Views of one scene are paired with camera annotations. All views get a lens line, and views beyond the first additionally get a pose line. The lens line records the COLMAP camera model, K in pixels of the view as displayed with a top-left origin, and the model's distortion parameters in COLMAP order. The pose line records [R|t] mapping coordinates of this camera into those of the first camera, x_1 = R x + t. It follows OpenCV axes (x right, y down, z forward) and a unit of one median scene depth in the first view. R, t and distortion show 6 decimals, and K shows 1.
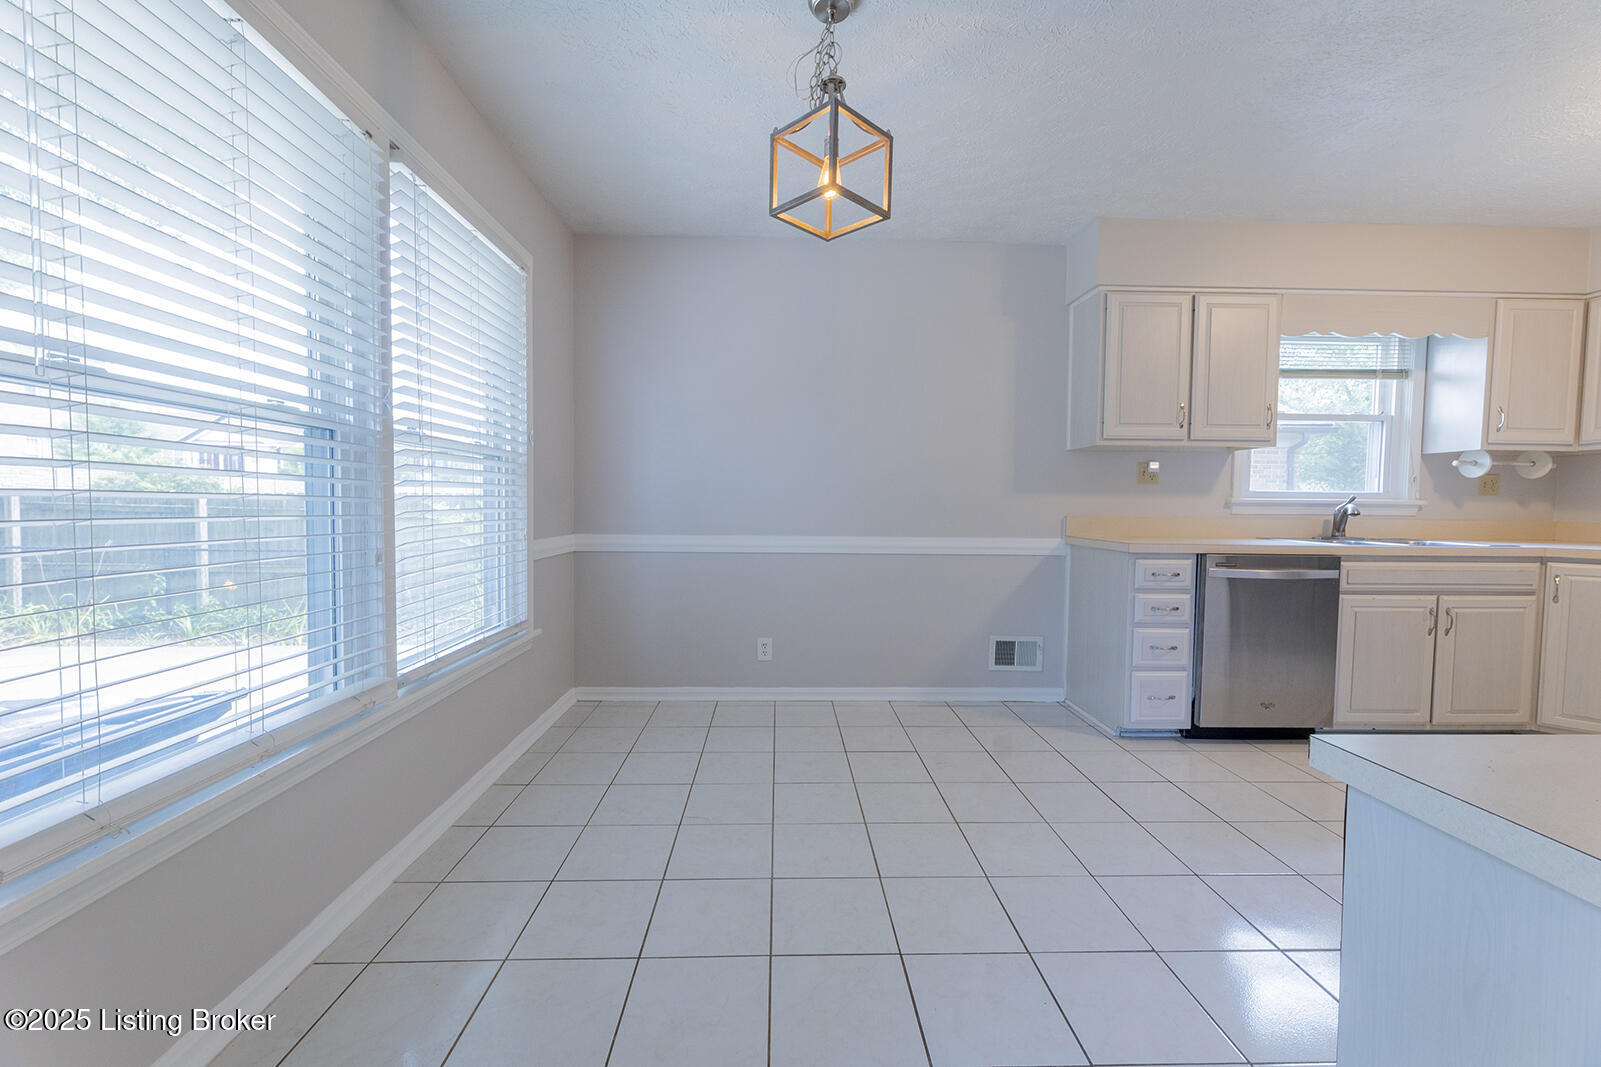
lens RADIAL K [[637.5, 0, 800.5], [0, 637.5, 533.5], [0, 0, 1]] dist [-0.000044, -0.000006]
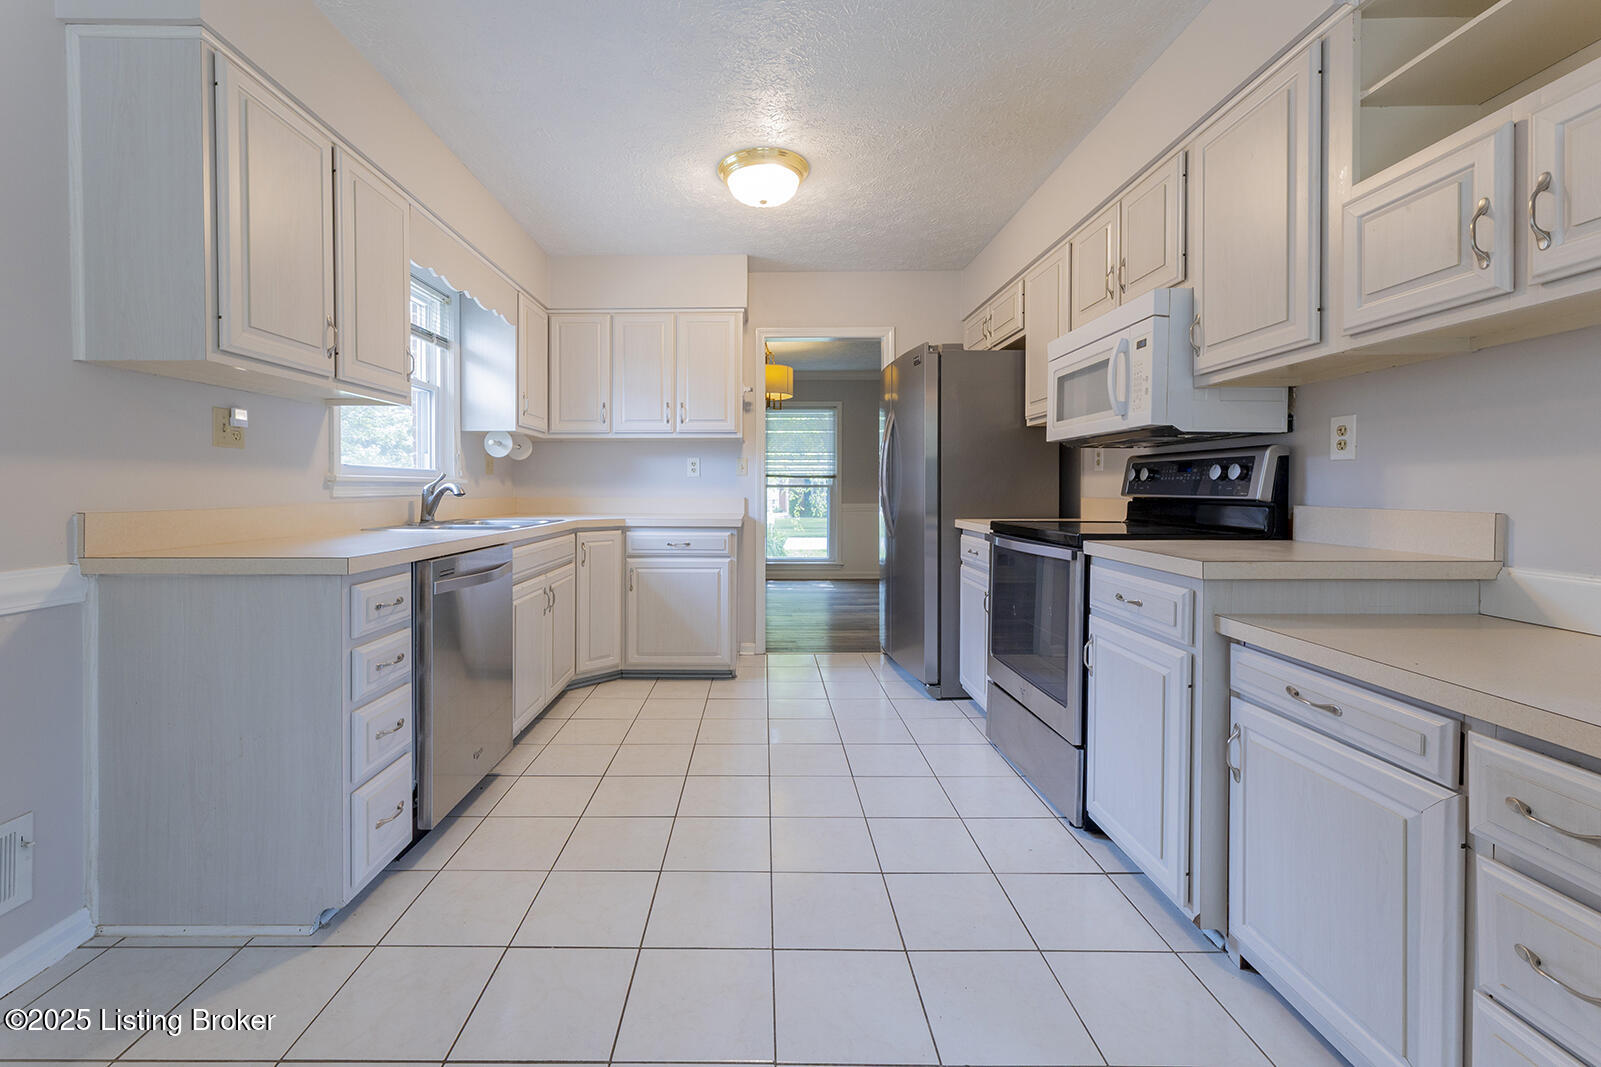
lens RADIAL K [[666.3, 0, 760.7], [0, 666.3, 498.3], [0, 0, 1]] dist [-0.000862, -0.000224]
pose [[0.037370, -0.024953, 0.998990, -0.017375], [0.048631, 0.998549, 0.023123, -0.024503], [-0.998117, 0.047718, 0.038529, 0.527649]]
